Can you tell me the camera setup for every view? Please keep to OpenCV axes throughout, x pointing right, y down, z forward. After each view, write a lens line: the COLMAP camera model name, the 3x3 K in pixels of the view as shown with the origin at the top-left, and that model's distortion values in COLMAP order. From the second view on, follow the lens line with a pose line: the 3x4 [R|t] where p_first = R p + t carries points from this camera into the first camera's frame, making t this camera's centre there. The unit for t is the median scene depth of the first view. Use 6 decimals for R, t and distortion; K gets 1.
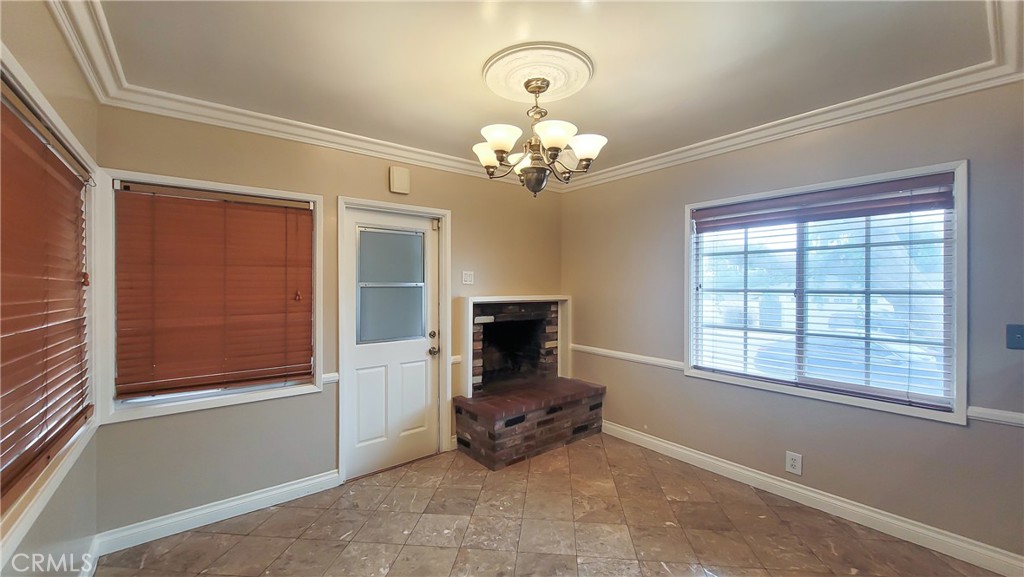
lens RADIAL K [[410.2, 0, 514.5], [0, 410.2, 288.5], [0, 0, 1]] dist [0.000092, -0.000558]
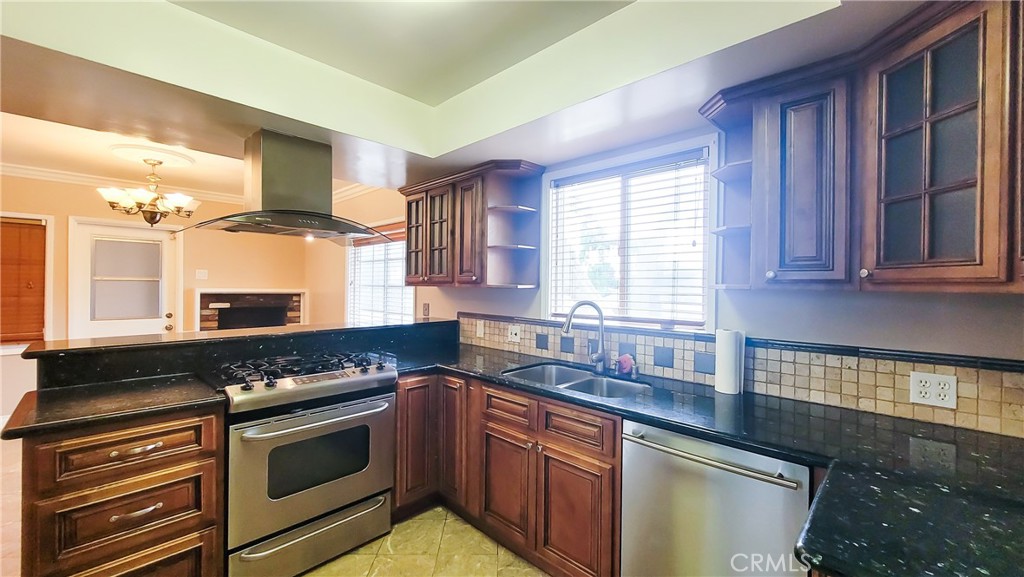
lens RADIAL K [[410.2, 0, 511.1], [0, 410.2, 287.9], [0, 0, 1]] dist [0.000092, -0.000558]
pose [[0.989745, 0.011847, 0.142353, 0.740461], [-0.011897, 0.999929, -0.000495, 0.006529], [-0.142349, -0.001203, 0.989816, -0.524395]]
